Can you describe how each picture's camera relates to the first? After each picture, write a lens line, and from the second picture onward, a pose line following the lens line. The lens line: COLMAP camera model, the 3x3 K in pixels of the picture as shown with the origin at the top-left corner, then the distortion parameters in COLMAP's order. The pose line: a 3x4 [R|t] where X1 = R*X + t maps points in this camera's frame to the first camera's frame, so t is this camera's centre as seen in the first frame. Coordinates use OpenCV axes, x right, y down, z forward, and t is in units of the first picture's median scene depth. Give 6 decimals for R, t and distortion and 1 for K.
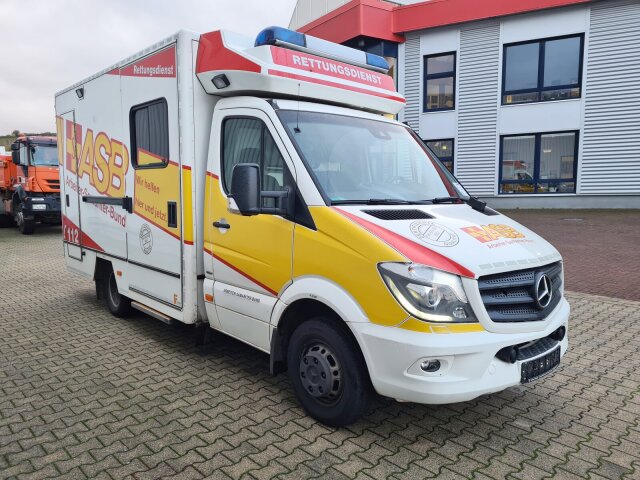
lens RADIAL K [[477.8, 0, 318.2], [0, 477.8, 243.7], [0, 0, 1]] dist [0.046895, -0.004306]
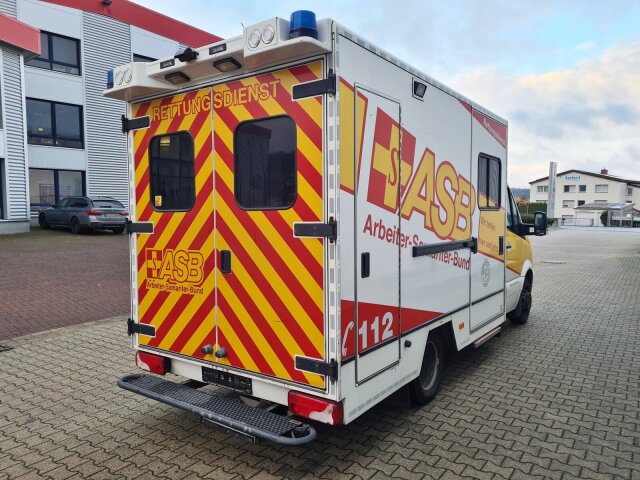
lens RADIAL K [[483.0, 0, 321.5], [0, 483.0, 238.6], [0, 0, 1]] dist [0.038588, -0.002848]
pose [[-0.219319, -0.055175, 0.974092, -1.223705], [0.113295, 0.990205, 0.081597, -0.199950], [-0.969053, 0.128255, -0.210919, 1.426283]]
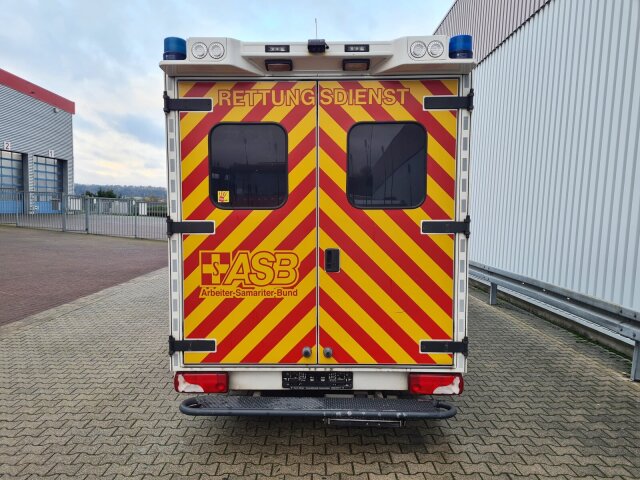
lens RADIAL K [[484.7, 0, 320.0], [0, 484.7, 240.0], [0, 0, 1]] dist [0.044233, -0.003827]
pose [[-0.733846, -0.048322, 0.677595, -0.985052], [0.068597, 0.987097, 0.144686, -0.253364], [-0.675843, 0.152658, -0.721062, 1.901101]]
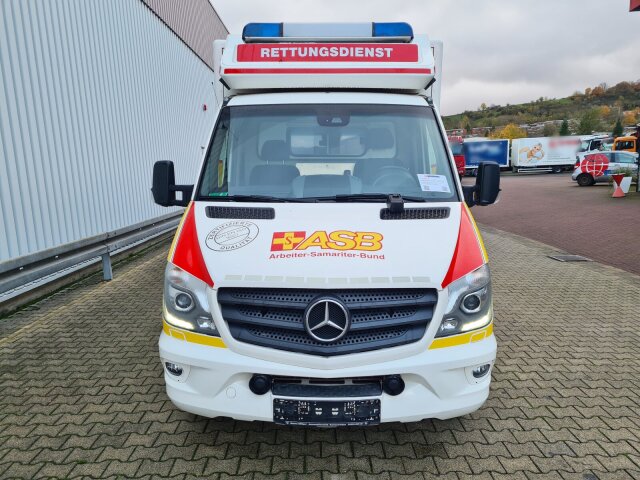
lens RADIAL K [[483.0, 0, 321.5], [0, 483.0, 238.6], [0, 0, 1]] dist [0.038588, -0.002848]
pose [[0.739123, 0.091663, -0.667305, 0.539302], [-0.066004, 0.995786, 0.063676, -0.046686], [0.670329, -0.003020, 0.742058, 0.227032]]
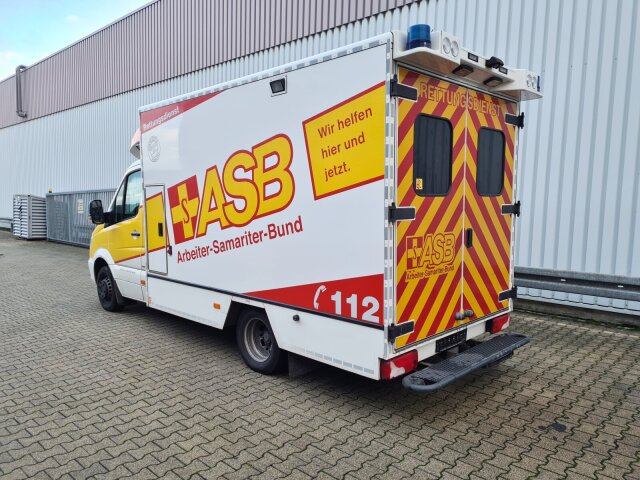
lens RADIAL K [[484.7, 0, 320.0], [0, 484.7, 240.0], [0, 0, 1]] dist [0.044233, -0.003827]
pose [[-0.997618, -0.001740, -0.068952, -0.247906], [-0.015020, 0.981171, 0.192558, -0.278379], [0.067319, 0.193135, -0.978860, 2.194298]]
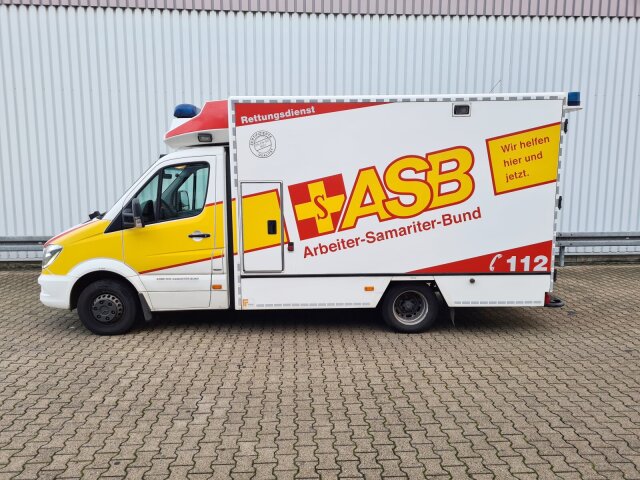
lens RADIAL K [[477.8, 0, 318.2], [0, 477.8, 243.7], [0, 0, 1]] dist [0.046895, -0.004306]
pose [[-0.648031, 0.100532, -0.754950, 0.766220], [-0.084116, 0.975738, 0.202137, -0.272373], [0.756955, 0.194494, -0.623852, 1.840573]]
